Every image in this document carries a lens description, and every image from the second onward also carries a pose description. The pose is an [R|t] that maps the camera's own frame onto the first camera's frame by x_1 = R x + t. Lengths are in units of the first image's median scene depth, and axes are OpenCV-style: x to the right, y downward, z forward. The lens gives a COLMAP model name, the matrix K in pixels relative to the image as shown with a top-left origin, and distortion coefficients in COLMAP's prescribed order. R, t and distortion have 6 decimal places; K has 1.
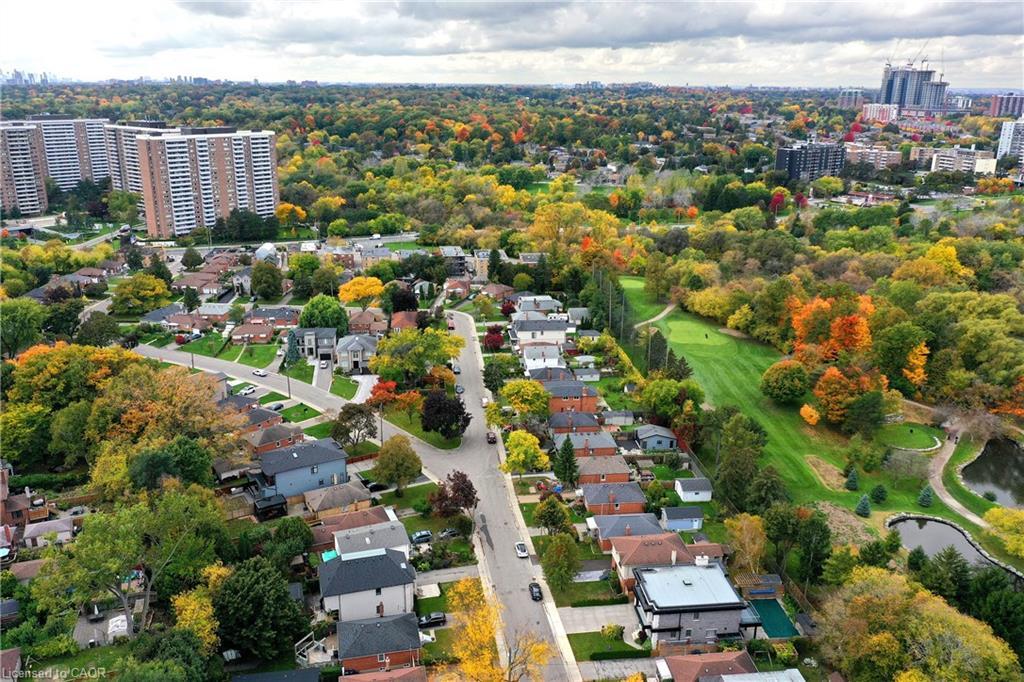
lens RADIAL K [[803.6, 0, 512.0], [0, 803.6, 341.0], [0, 0, 1]] dist [-0.004198, -0.000825]
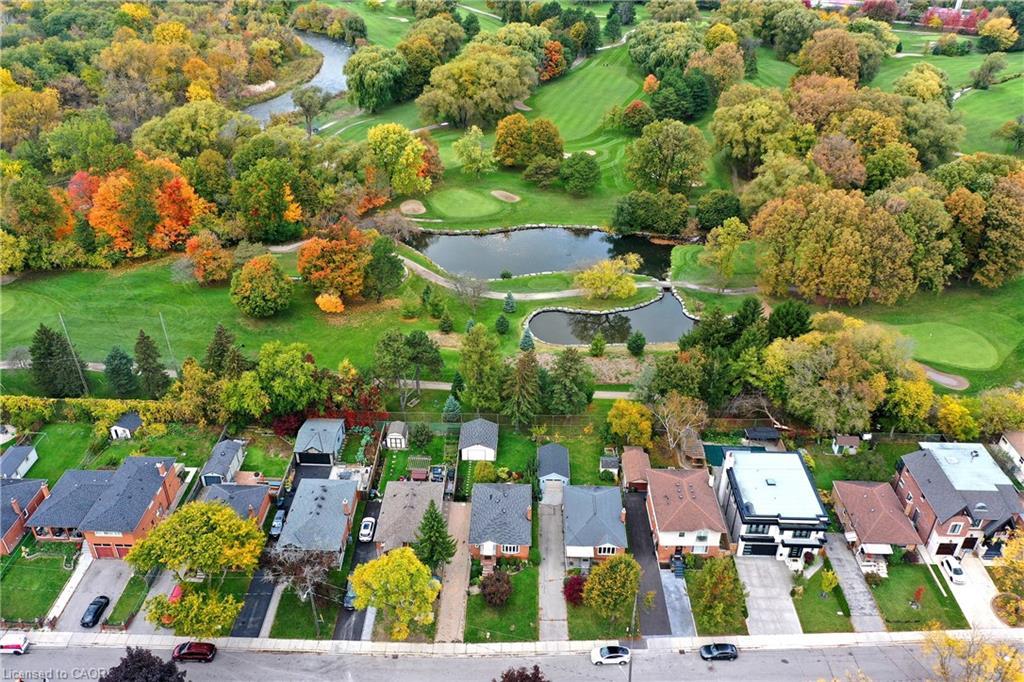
lens RADIAL K [[803.6, 0, 512.0], [0, 803.6, 341.0], [0, 0, 1]] dist [-0.004198, -0.000825]
pose [[0.132075, -0.526974, 0.839556, -0.251612], [0.289978, 0.830464, 0.475649, -0.173828], [-0.947876, 0.180632, 0.262495, 0.529484]]
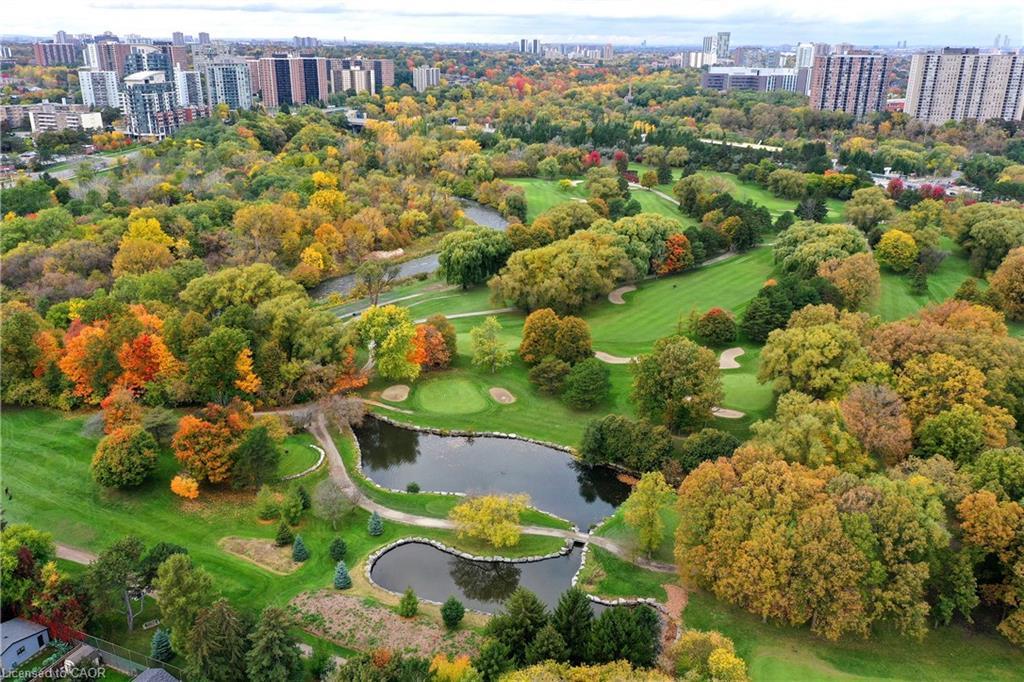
lens RADIAL K [[803.6, 0, 512.0], [0, 803.6, 341.0], [0, 0, 1]] dist [-0.004198, -0.000825]
pose [[0.489320, -0.309728, 0.815251, -0.041512], [0.260280, 0.944071, 0.202446, -0.092593], [-0.832358, 0.113133, 0.542569, 0.274063]]
